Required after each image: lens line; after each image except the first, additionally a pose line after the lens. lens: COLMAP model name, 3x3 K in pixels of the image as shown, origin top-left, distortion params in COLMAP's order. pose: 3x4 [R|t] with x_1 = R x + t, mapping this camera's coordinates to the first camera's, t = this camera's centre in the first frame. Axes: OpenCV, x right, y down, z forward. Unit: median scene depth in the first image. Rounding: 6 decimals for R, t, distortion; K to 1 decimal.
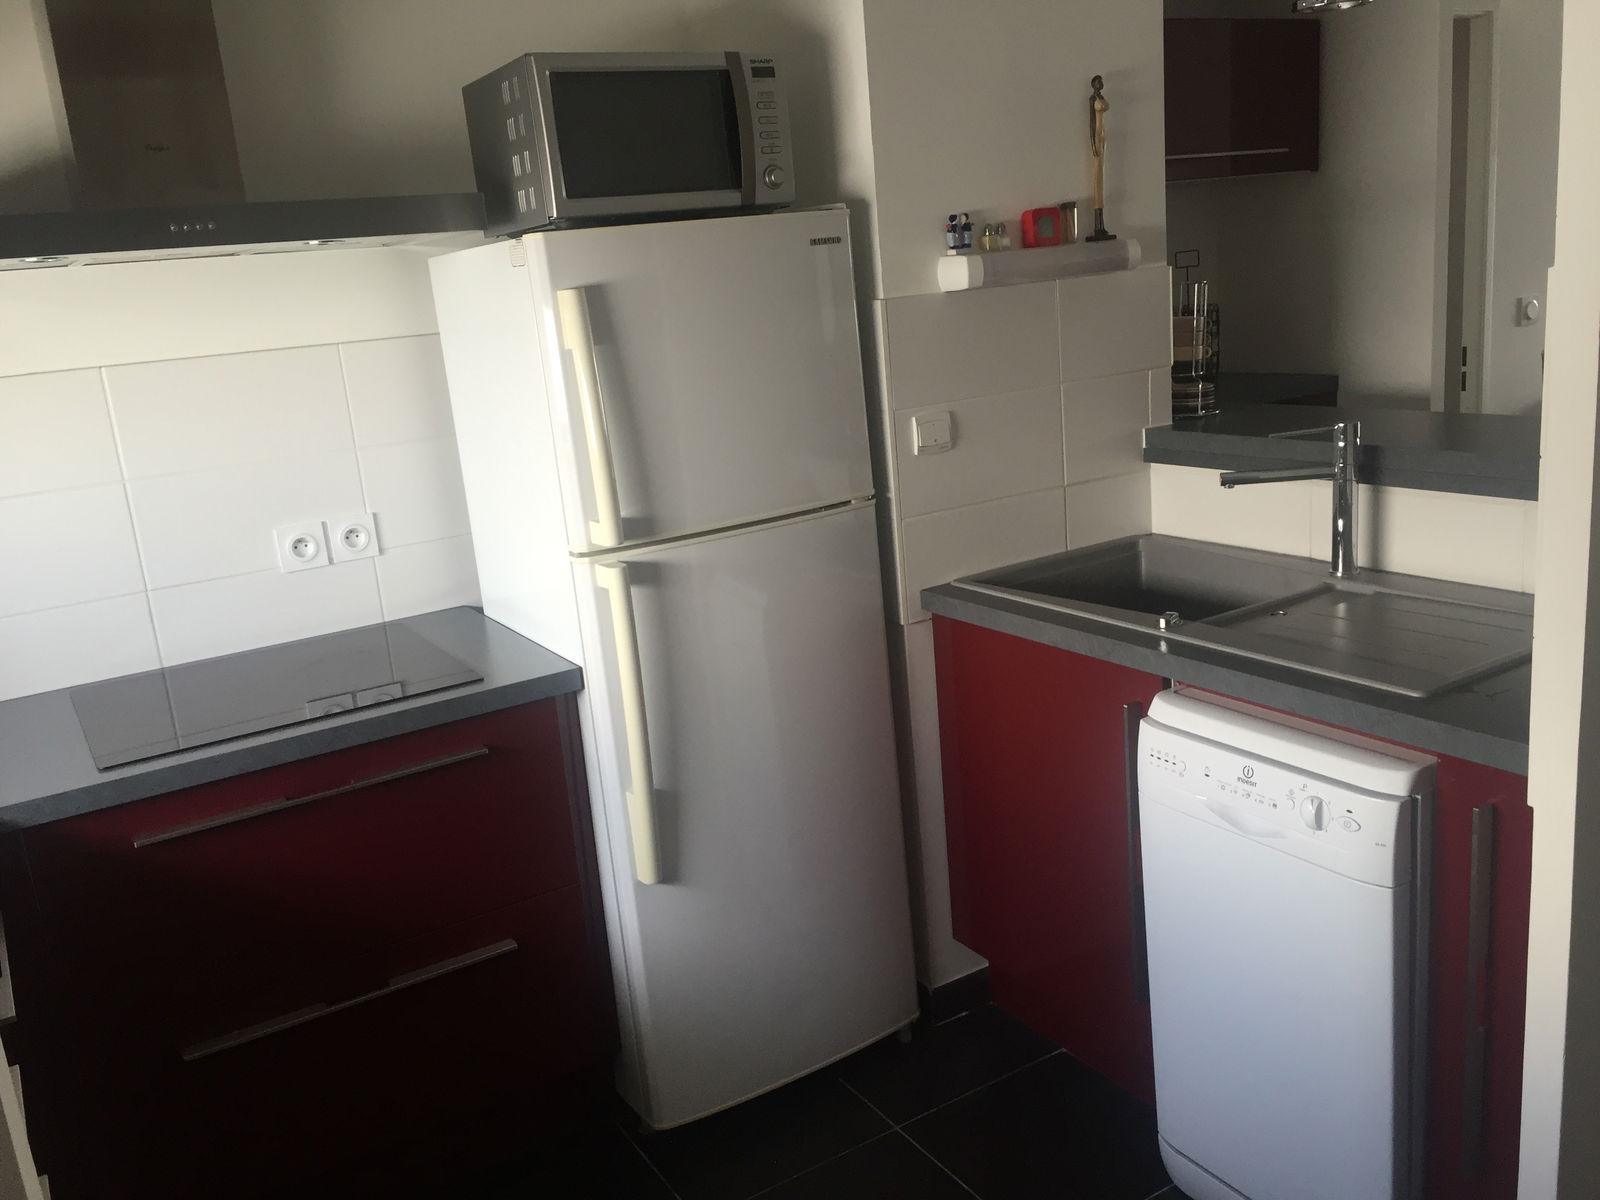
lens RADIAL K [[1366.9, 0, 800.0], [0, 1366.9, 600.0], [0, 0, 1]] dist [0.092483, -0.122065]
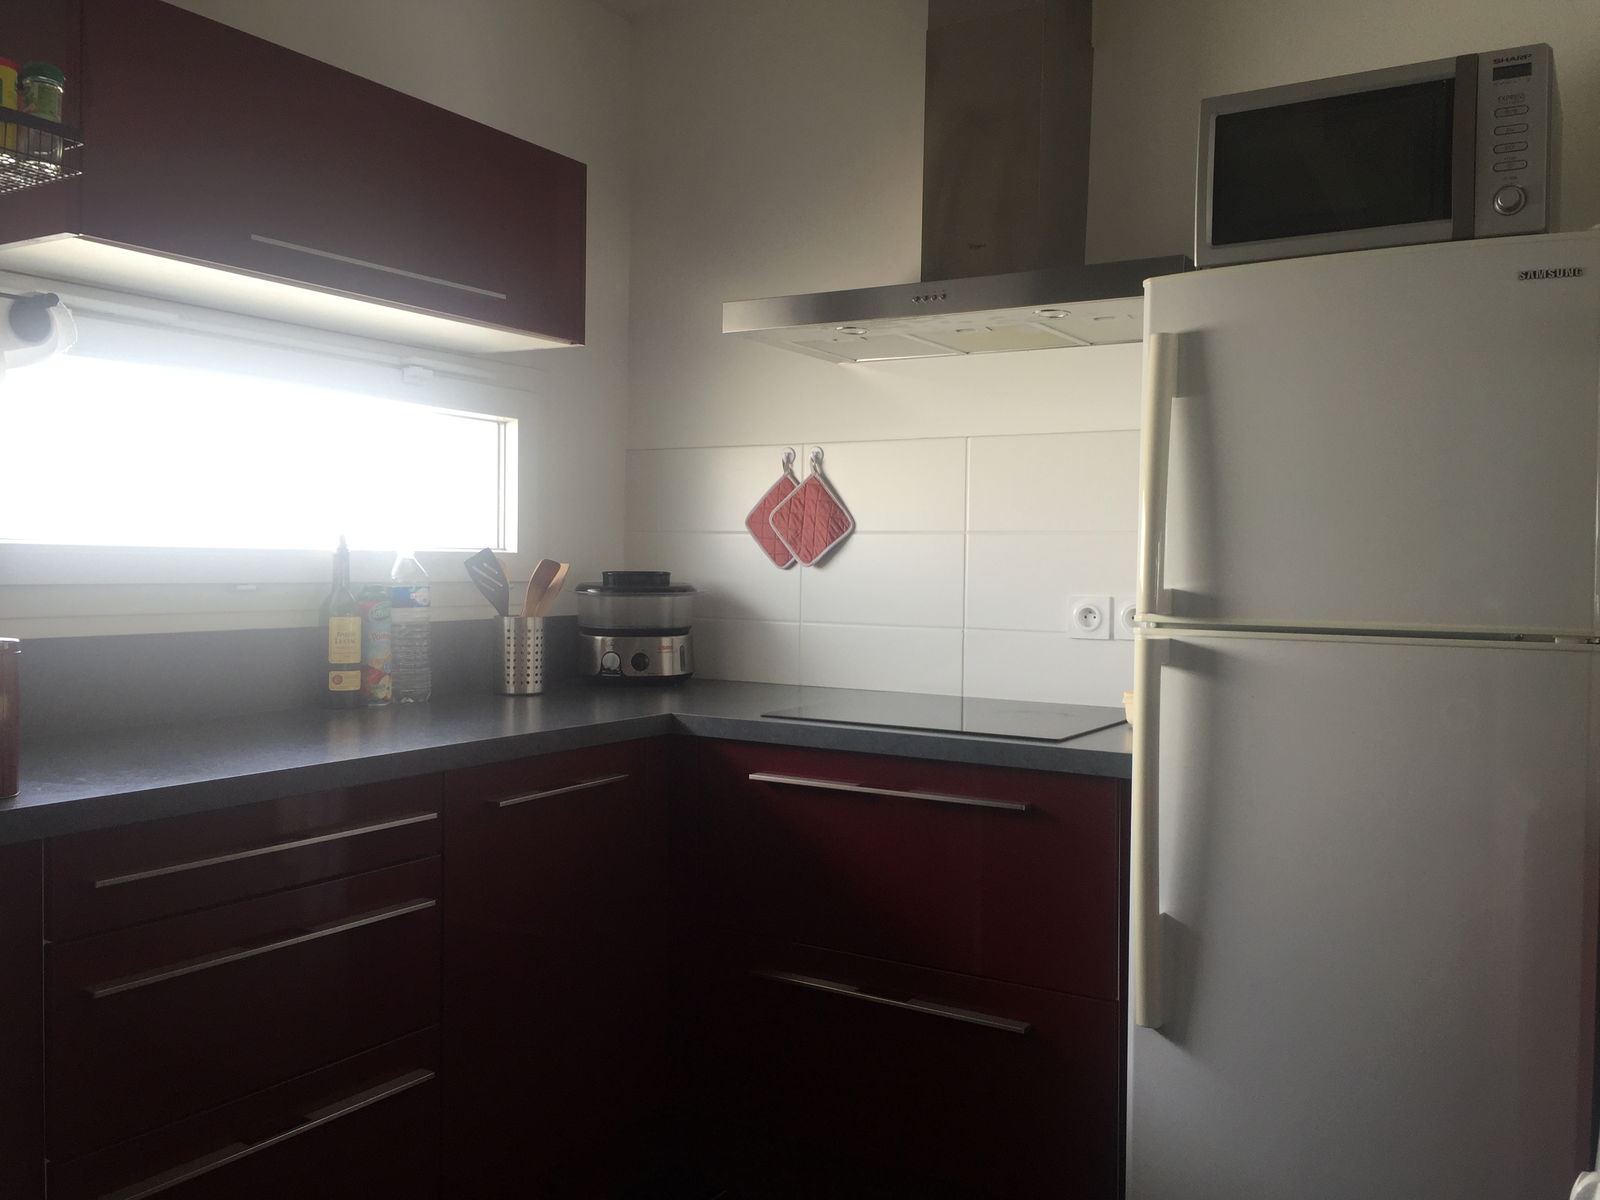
lens RADIAL K [[1366.9, 0, 800.0], [0, 1366.9, 600.0], [0, 0, 1]] dist [0.092483, -0.122065]
pose [[0.444432, 0.120650, -0.887651, 0.520892], [-0.273190, 0.961941, -0.006034, 0.017180], [0.853140, 0.245179, 0.460478, 0.369910]]
